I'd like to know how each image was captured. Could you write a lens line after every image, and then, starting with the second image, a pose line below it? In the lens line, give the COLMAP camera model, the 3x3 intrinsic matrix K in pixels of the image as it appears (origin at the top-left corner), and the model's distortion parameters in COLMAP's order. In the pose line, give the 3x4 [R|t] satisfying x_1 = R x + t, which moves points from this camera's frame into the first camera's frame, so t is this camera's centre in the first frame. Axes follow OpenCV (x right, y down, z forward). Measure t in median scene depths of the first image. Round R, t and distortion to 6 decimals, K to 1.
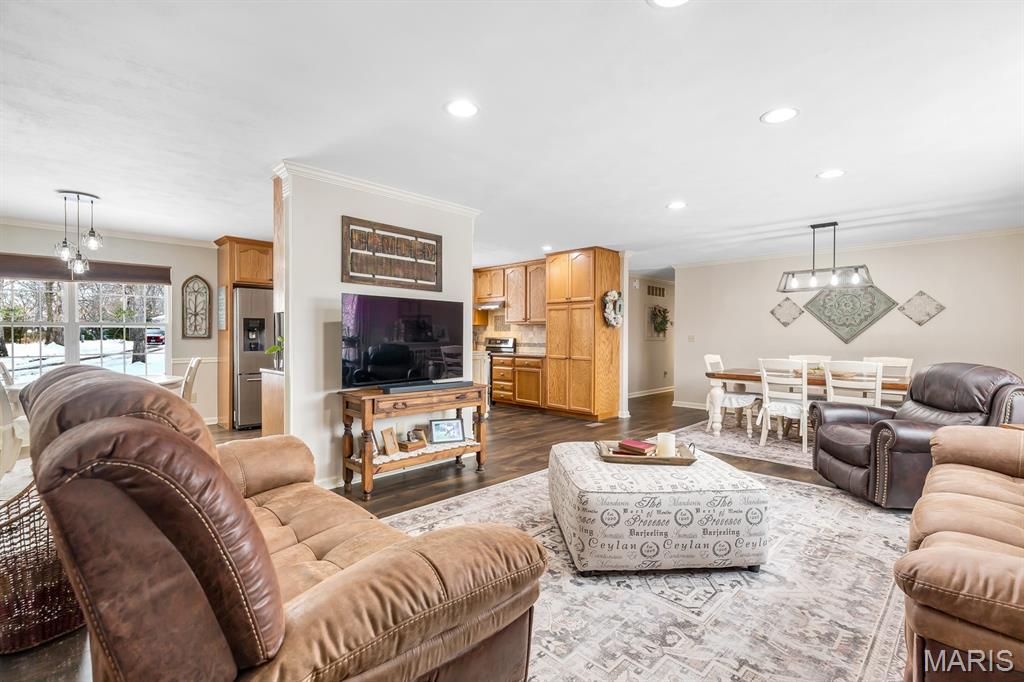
lens RADIAL K [[467.4, 0, 524.2], [0, 467.4, 338.9], [0, 0, 1]] dist [0.003755, -0.000865]
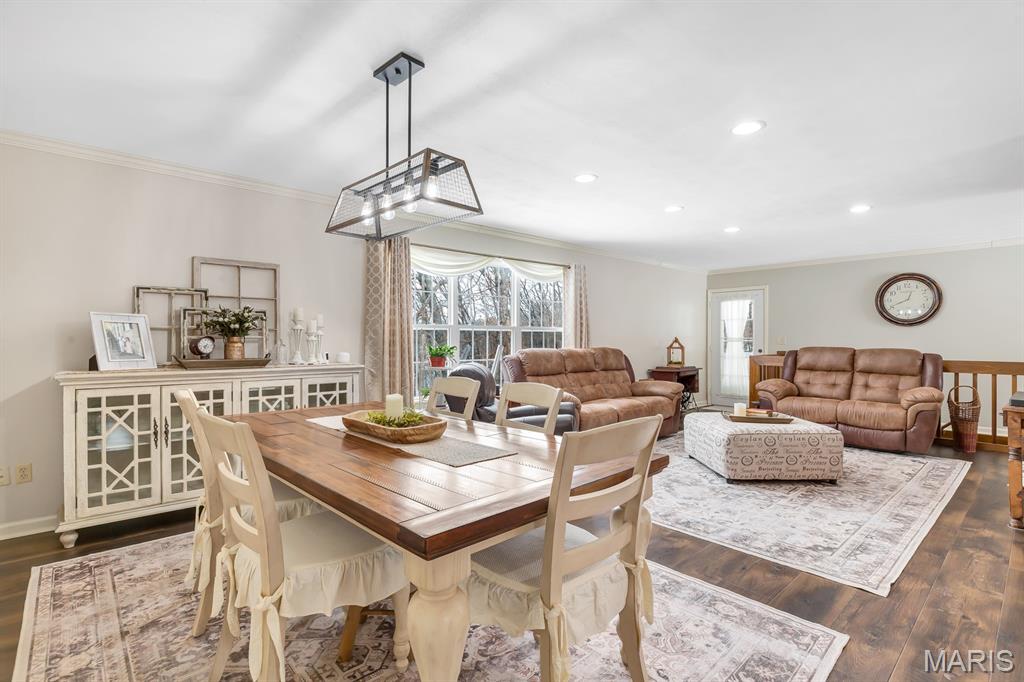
lens RADIAL K [[491.7, 0, 529.8], [0, 491.7, 339.4], [0, 0, 1]] dist [-0.004703, 0.000554]
pose [[-0.999315, -0.005522, 0.036589, 0.463917], [-0.005291, 0.999966, 0.006388, -0.005886], [-0.036623, 0.006190, -0.999310, 1.308927]]
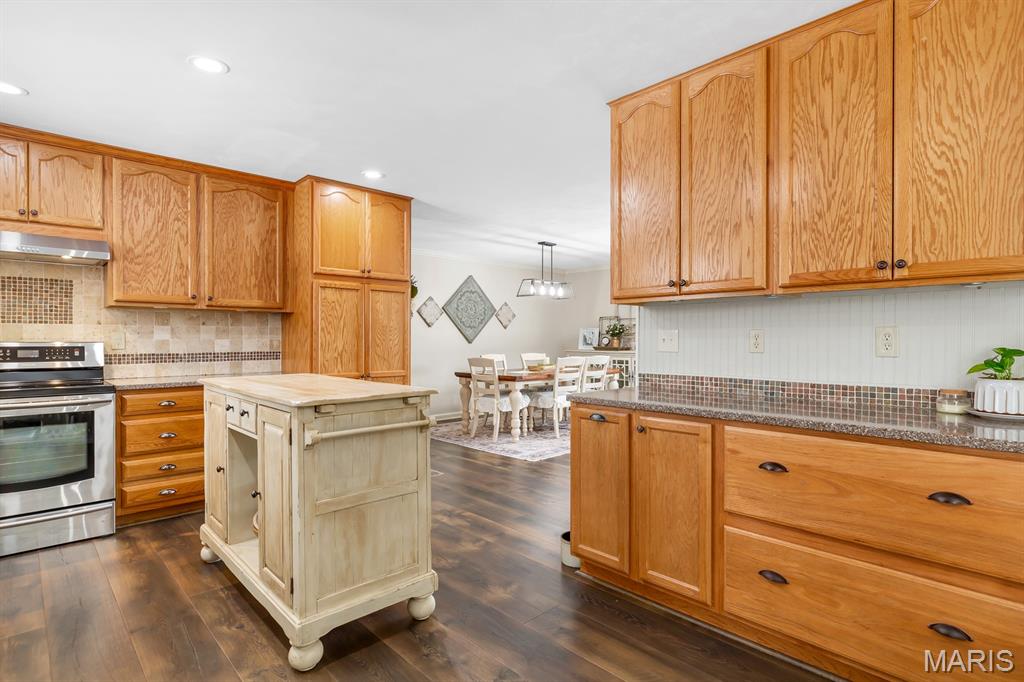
lens RADIAL K [[528.2, 0, 508.3], [0, 528.2, 342.5], [0, 0, 1]] dist [0.003409, -0.000326]
pose [[0.039973, -0.012223, 0.999126, -0.652352], [0.005225, 0.999914, 0.012024, -0.007660], [-0.999187, 0.004740, 0.040033, 0.955422]]
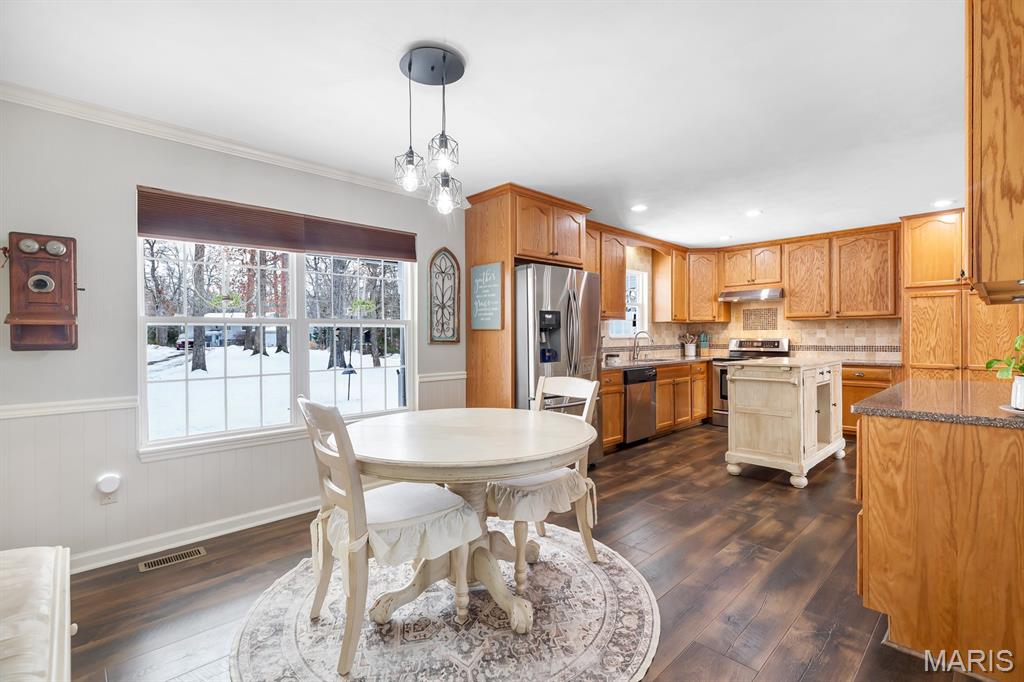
lens RADIAL K [[467.4, 0, 524.0], [0, 467.4, 334.0], [0, 0, 1]] dist [0.003755, -0.000865]
pose [[0.999839, -0.008334, -0.015904, -0.629640], [0.008108, 0.999866, -0.014193, -0.003914], [0.016020, 0.014062, 0.999773, 0.374052]]
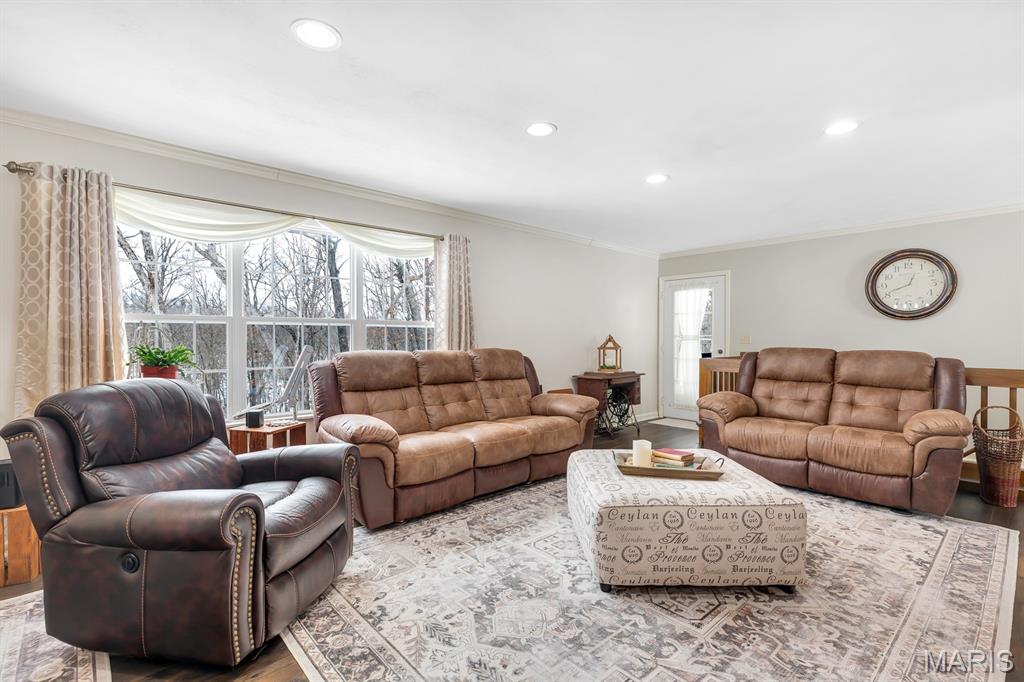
lens RADIAL K [[467.4, 0, 529.9], [0, 467.4, 341.0], [0, 0, 1]] dist [0.003755, -0.000865]
pose [[-0.998980, -0.005648, 0.044811, 0.243693], [-0.005013, 0.999886, 0.014267, -0.005286], [-0.044887, 0.014027, -0.998894, 0.971647]]
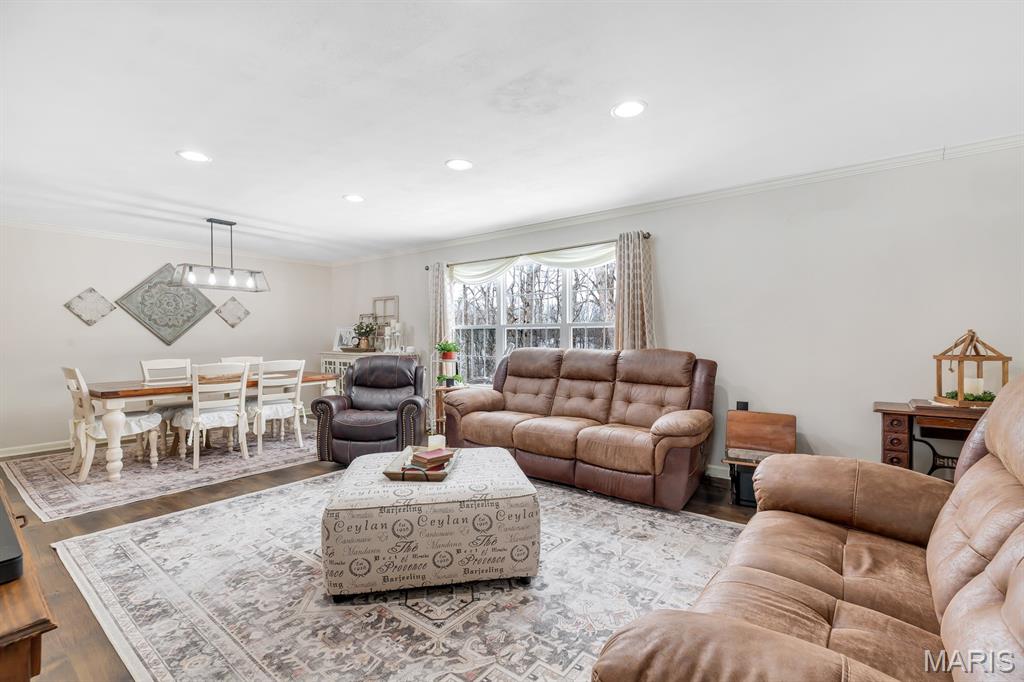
lens RADIAL K [[467.4, 0, 510.4], [0, 467.4, 340.6], [0, 0, 1]] dist [0.003755, -0.000865]
pose [[-0.107653, -0.012669, 0.994108, -0.348044], [0.010378, 0.999850, 0.013866, -0.006293], [-0.994134, 0.011810, -0.107505, 0.472093]]
